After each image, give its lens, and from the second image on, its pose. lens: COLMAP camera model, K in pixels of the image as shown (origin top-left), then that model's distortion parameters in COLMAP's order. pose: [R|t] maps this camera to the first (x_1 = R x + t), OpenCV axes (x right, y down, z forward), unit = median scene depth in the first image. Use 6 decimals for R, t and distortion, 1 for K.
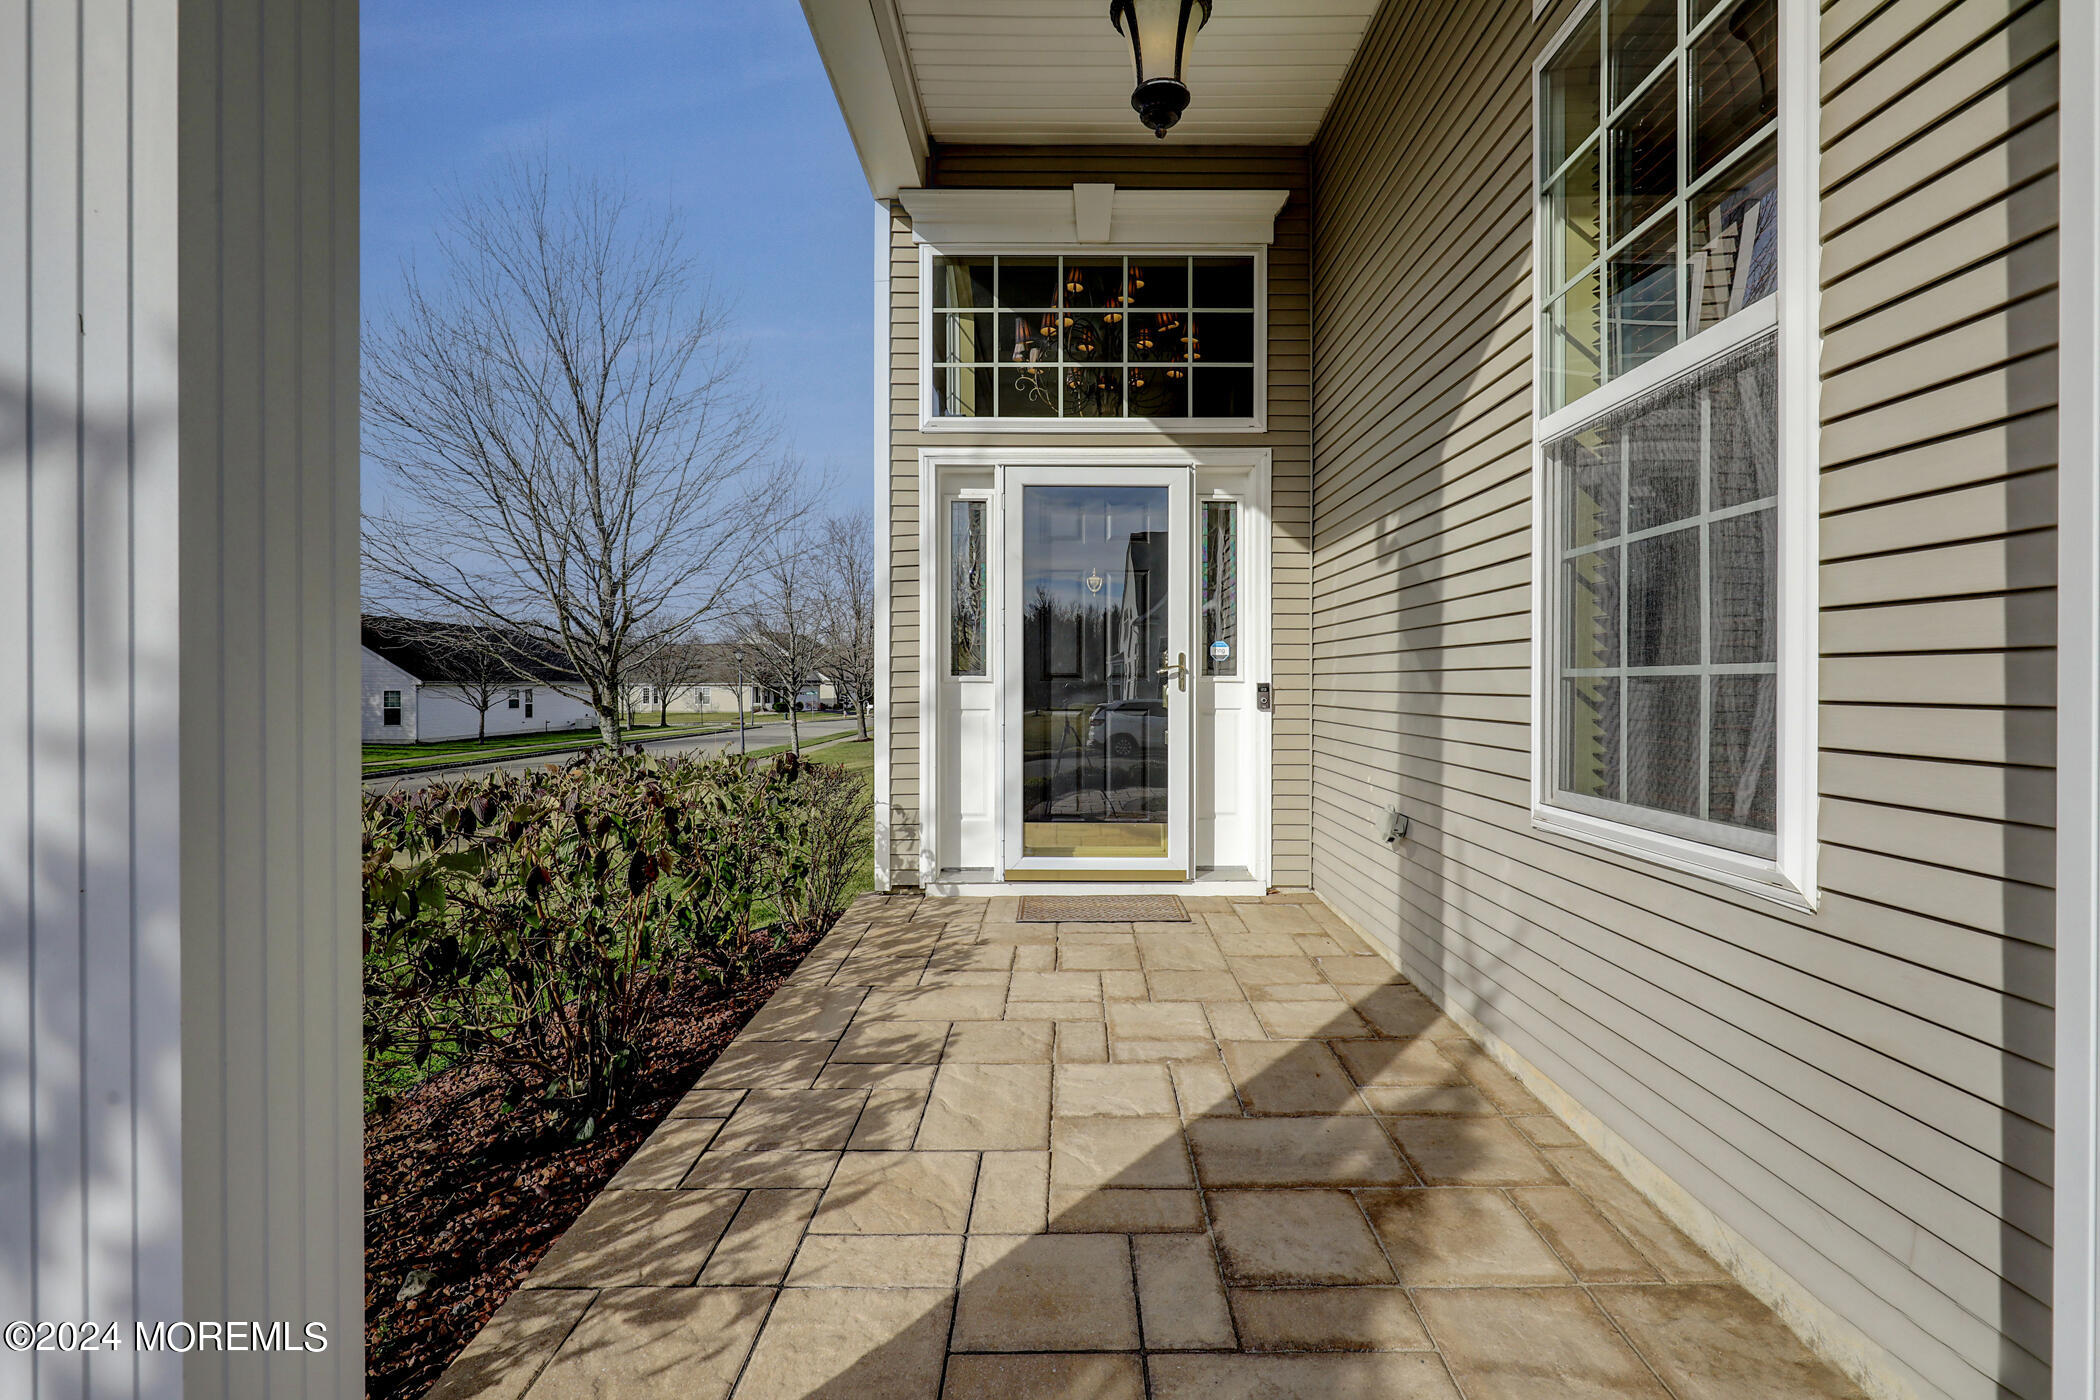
lens RADIAL K [[963.9, 0, 1058.2], [0, 963.9, 690.1], [0, 0, 1]] dist [-0.005867, -0.000157]
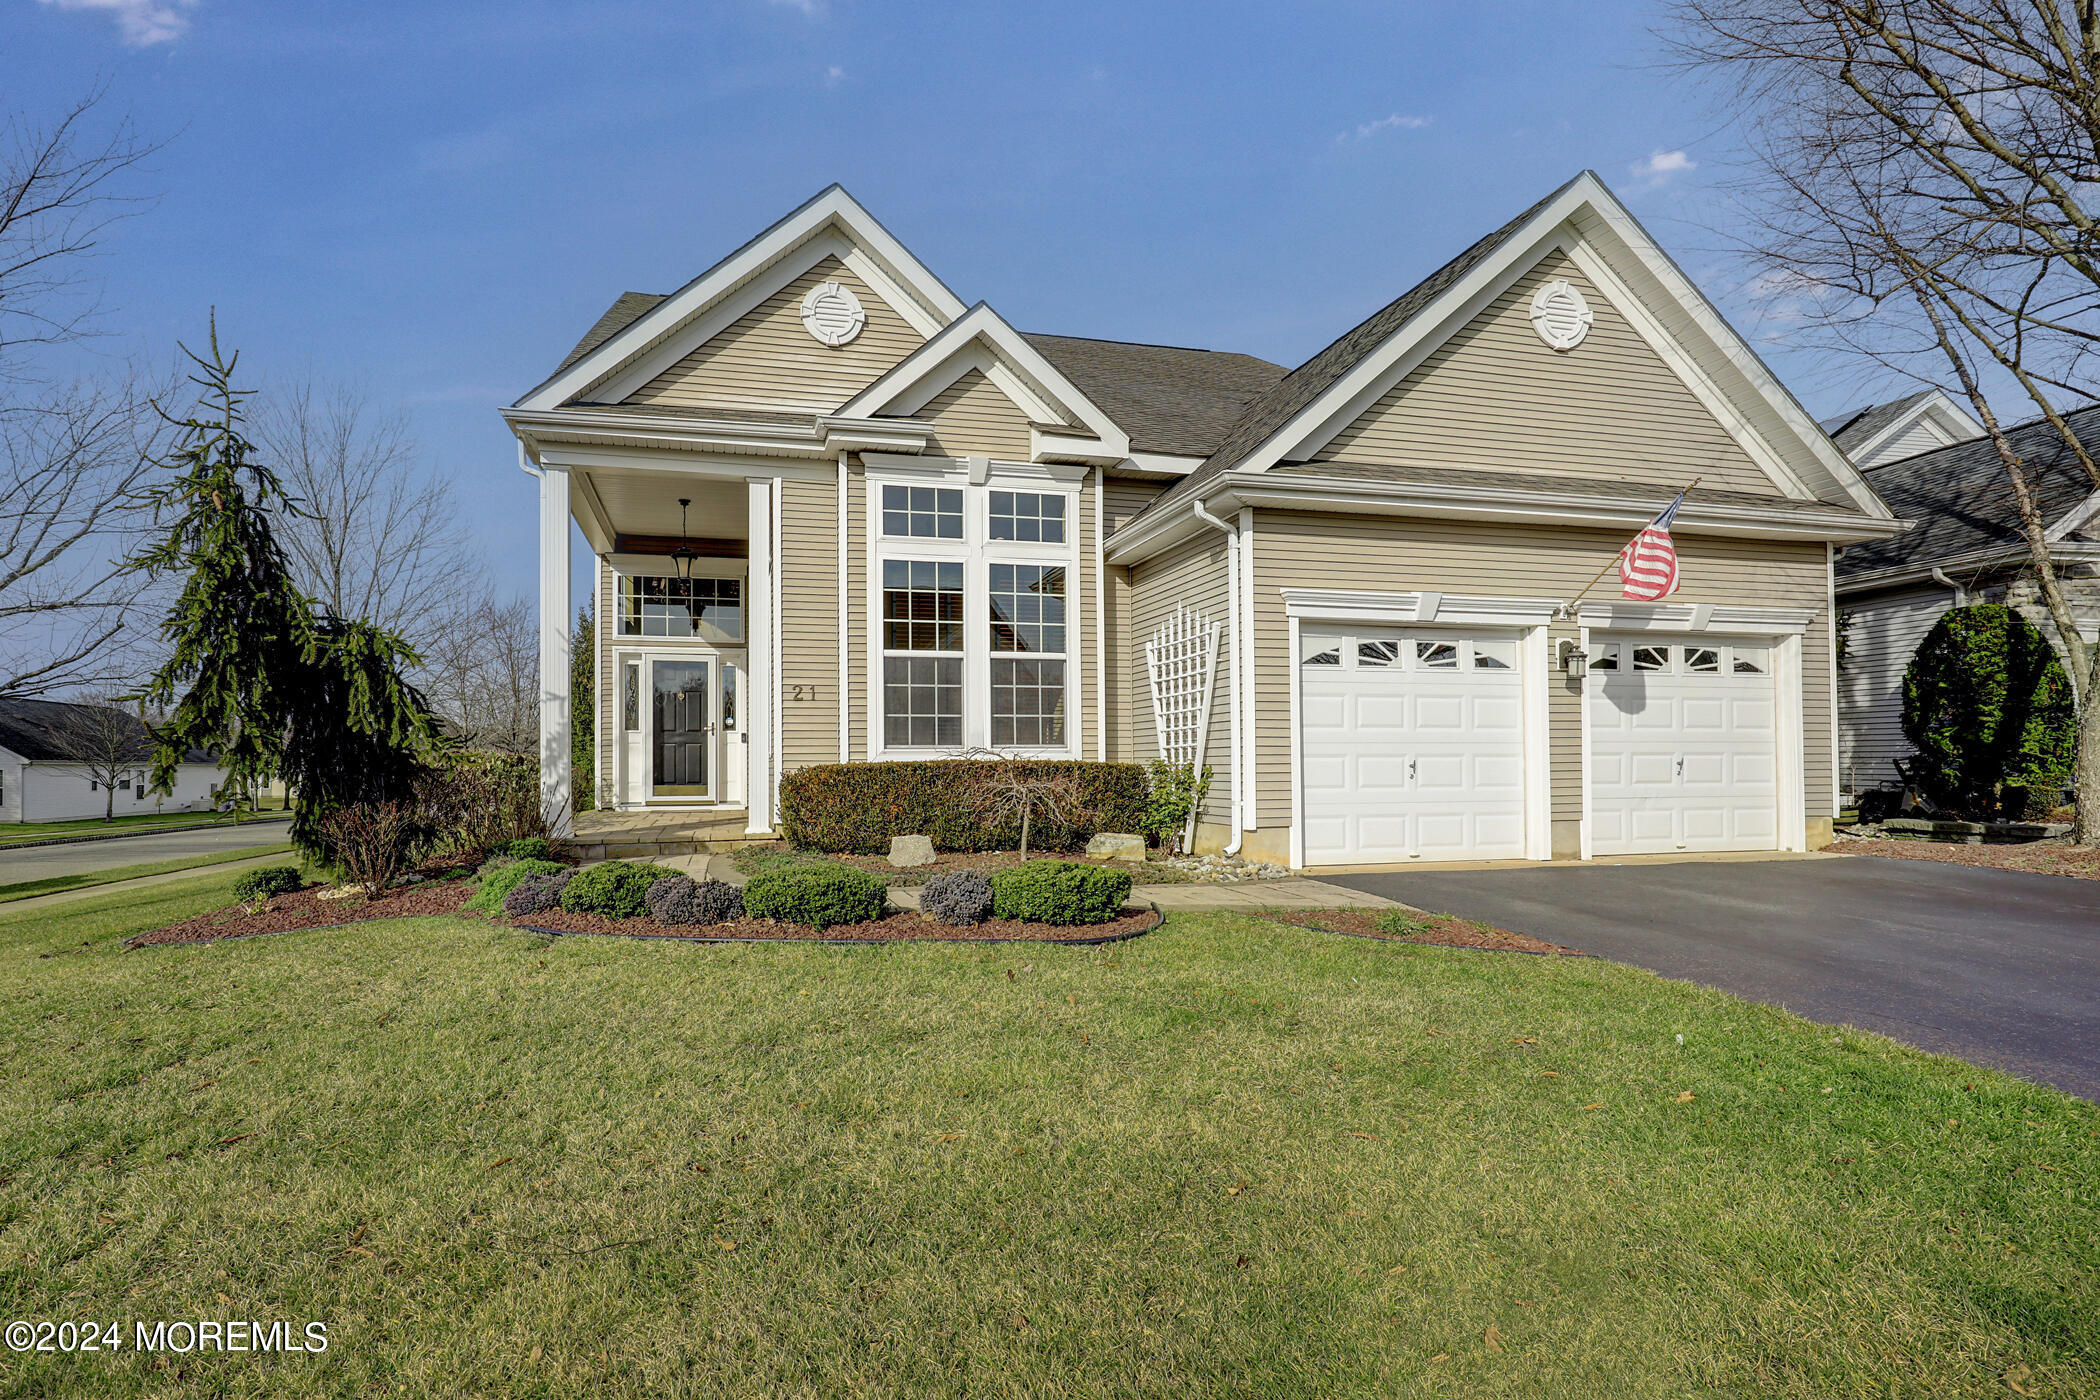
lens RADIAL K [[963.9, 0, 952.1], [0, 963.9, 745.6], [0, 0, 1]] dist [-0.005867, -0.000157]
pose [[0.972501, -0.003844, 0.232866, 0.150085], [0.009808, 0.999653, -0.024460, 0.102228], [-0.232692, 0.026071, 0.972201, -1.814617]]
